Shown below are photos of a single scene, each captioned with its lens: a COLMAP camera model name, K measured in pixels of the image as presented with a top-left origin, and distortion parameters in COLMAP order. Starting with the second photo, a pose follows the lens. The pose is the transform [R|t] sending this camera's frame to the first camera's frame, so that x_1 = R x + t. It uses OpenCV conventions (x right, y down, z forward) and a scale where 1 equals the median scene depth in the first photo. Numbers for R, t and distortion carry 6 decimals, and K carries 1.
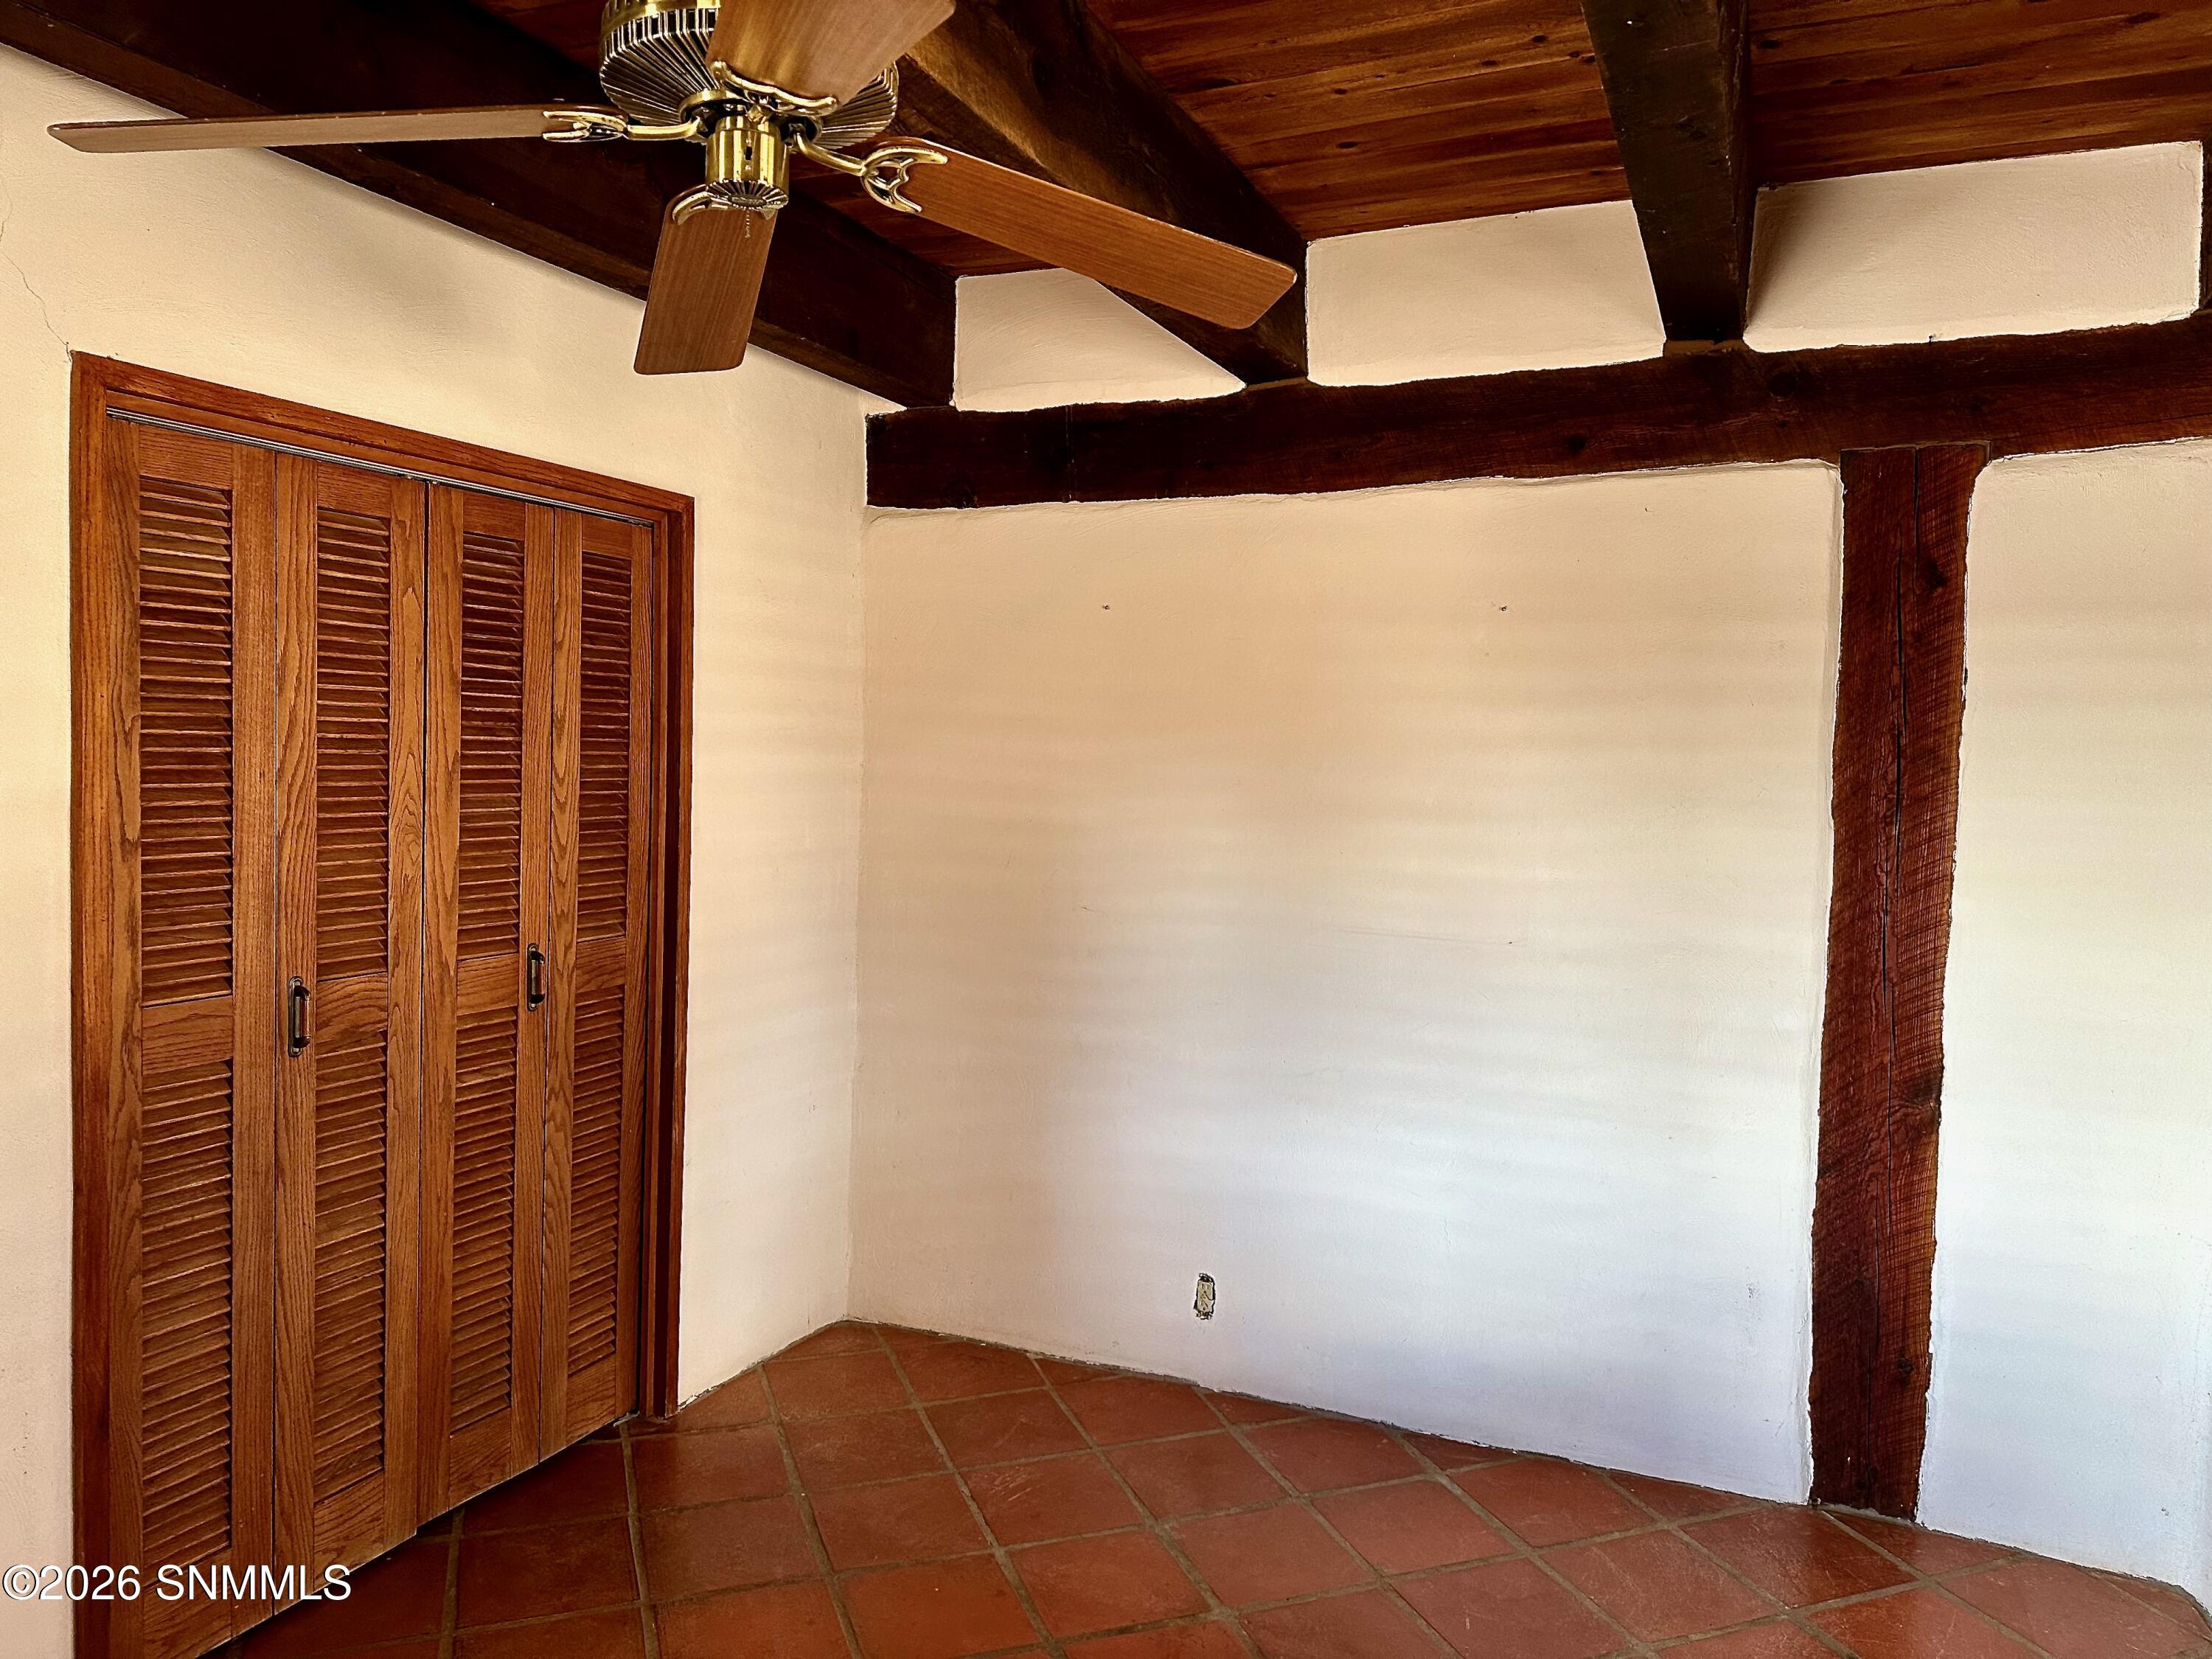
lens RADIAL K [[1619.1, 0, 1108.7], [0, 1619.1, 821.8], [0, 0, 1]] dist [0.030047, -0.066041]
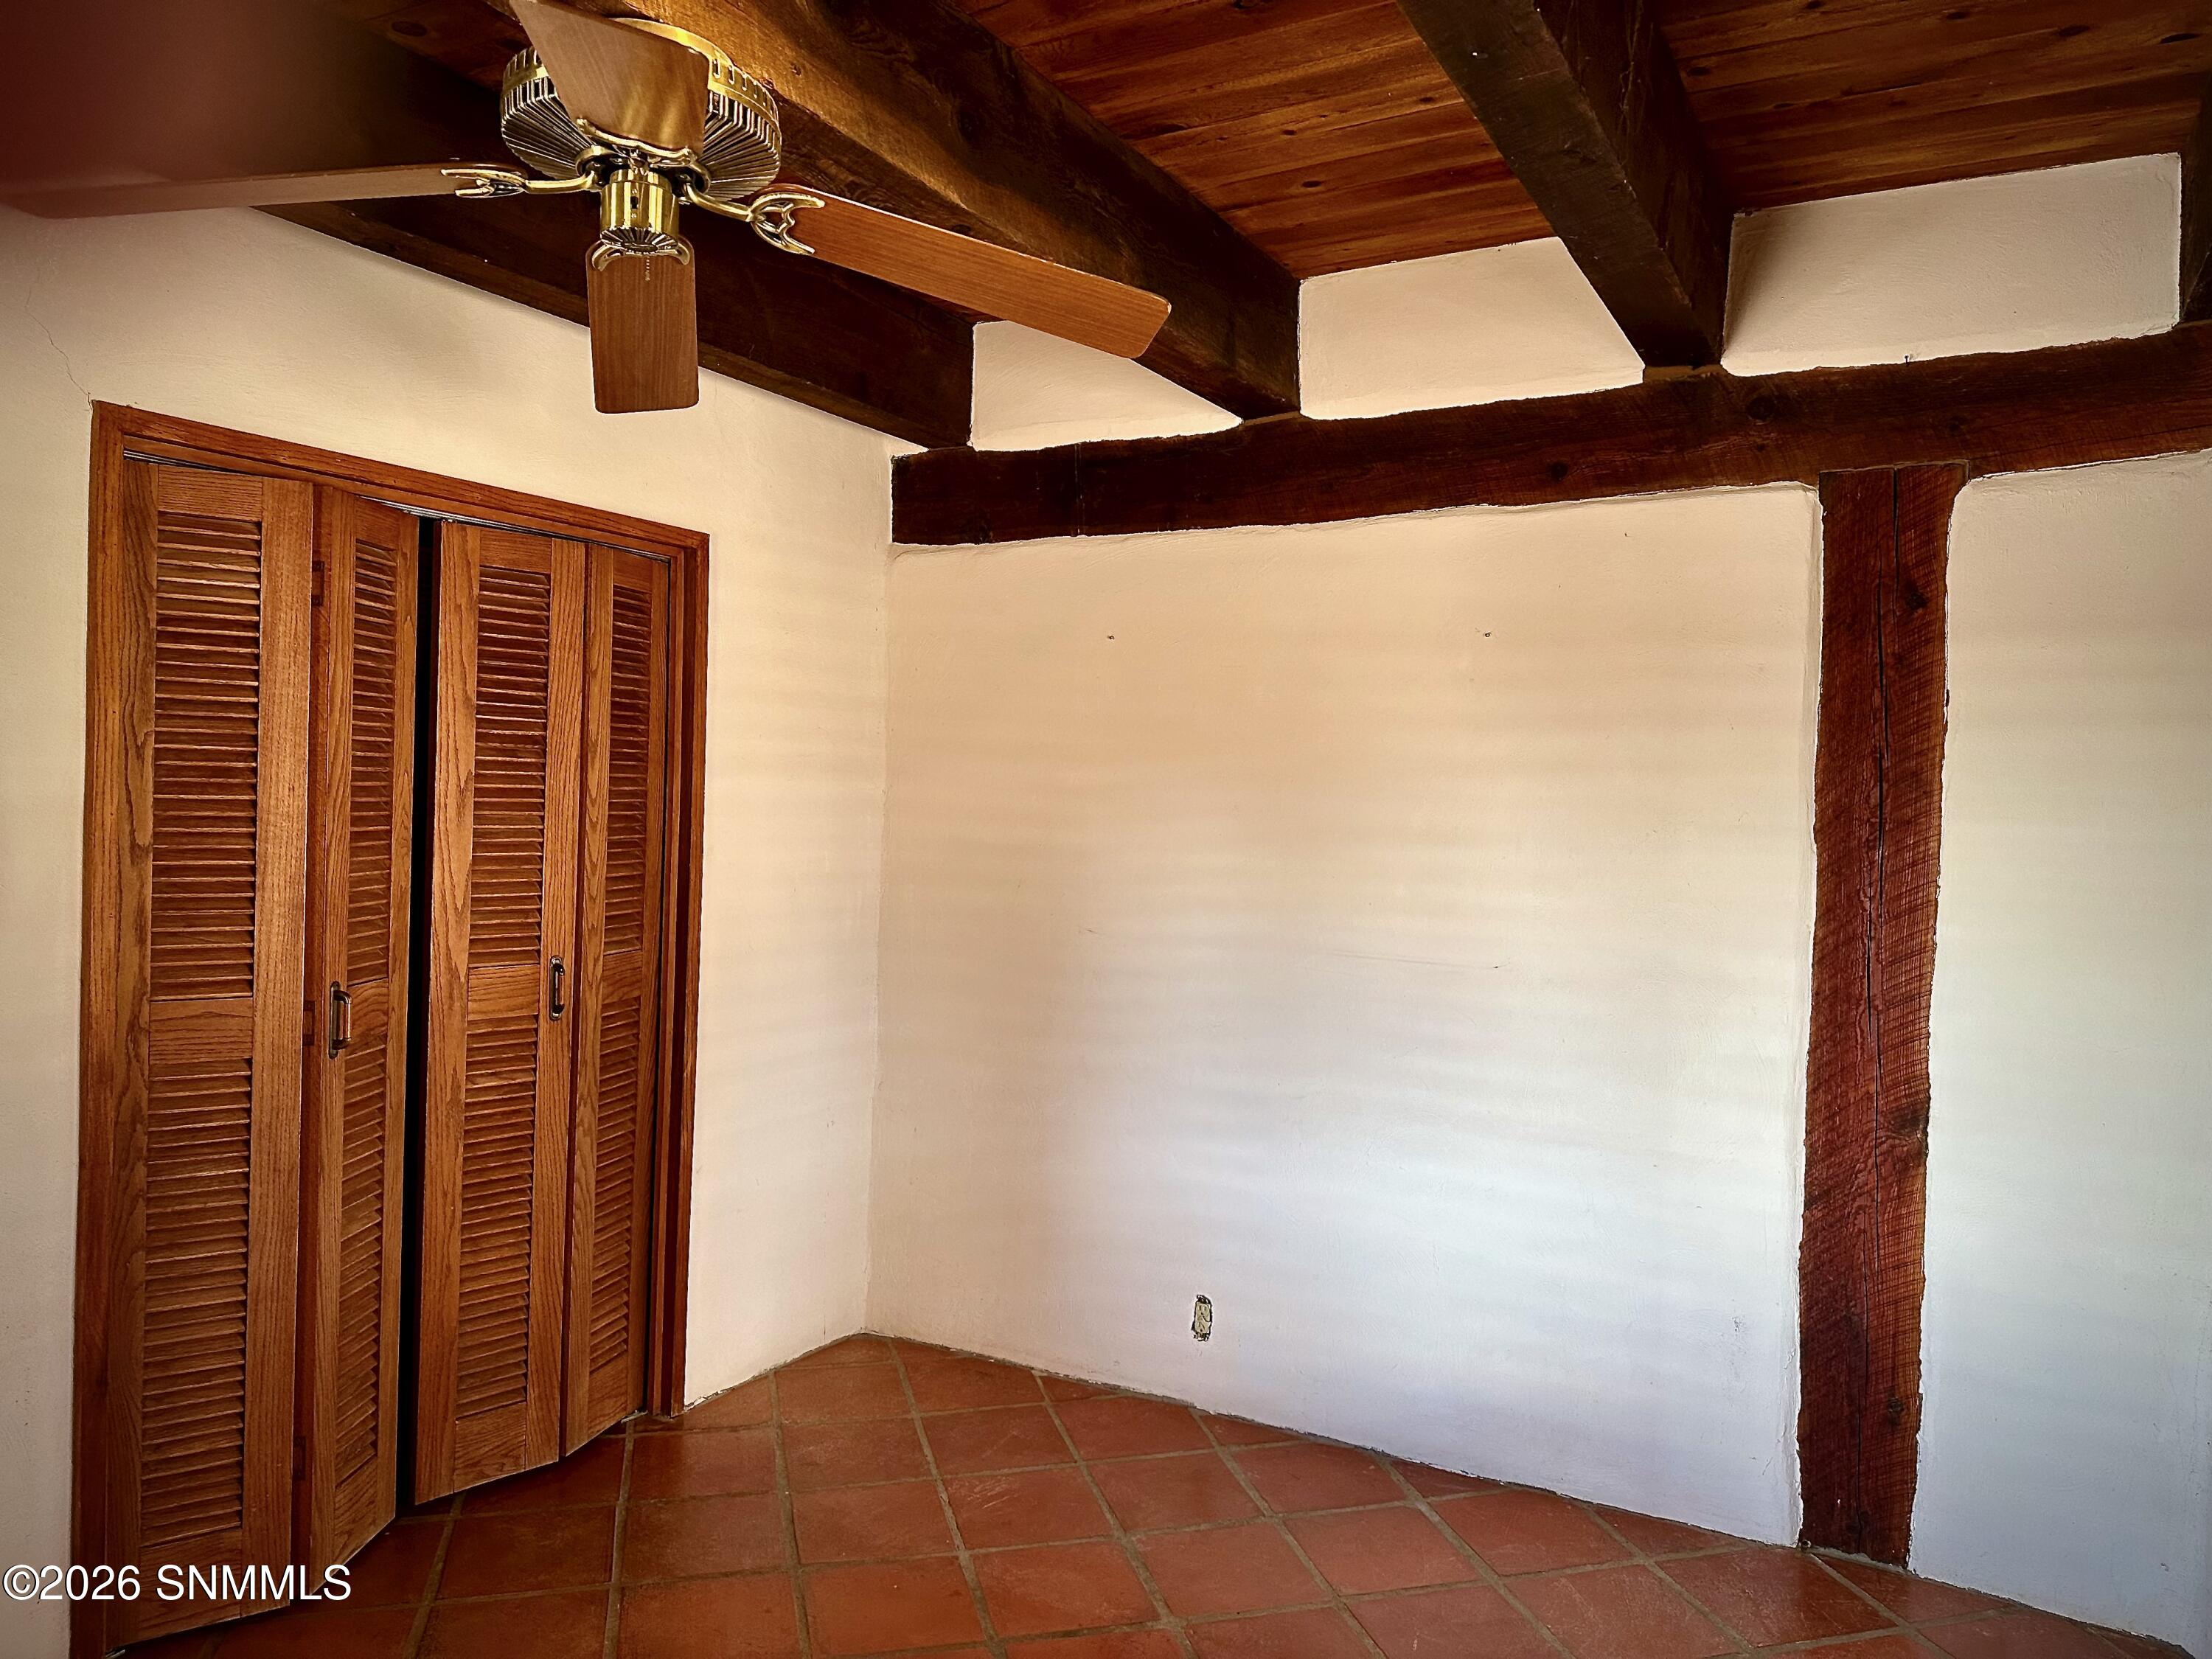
lens RADIAL K [[1619.1, 0, 1116.4], [0, 1619.1, 819.0], [0, 0, 1]] dist [0.030047, -0.066041]
pose [[0.996014, 0.004666, -0.089076, 0.113418], [-0.007506, 0.999473, -0.031577, 0.018216], [0.088881, 0.032120, 0.995524, -0.021933]]
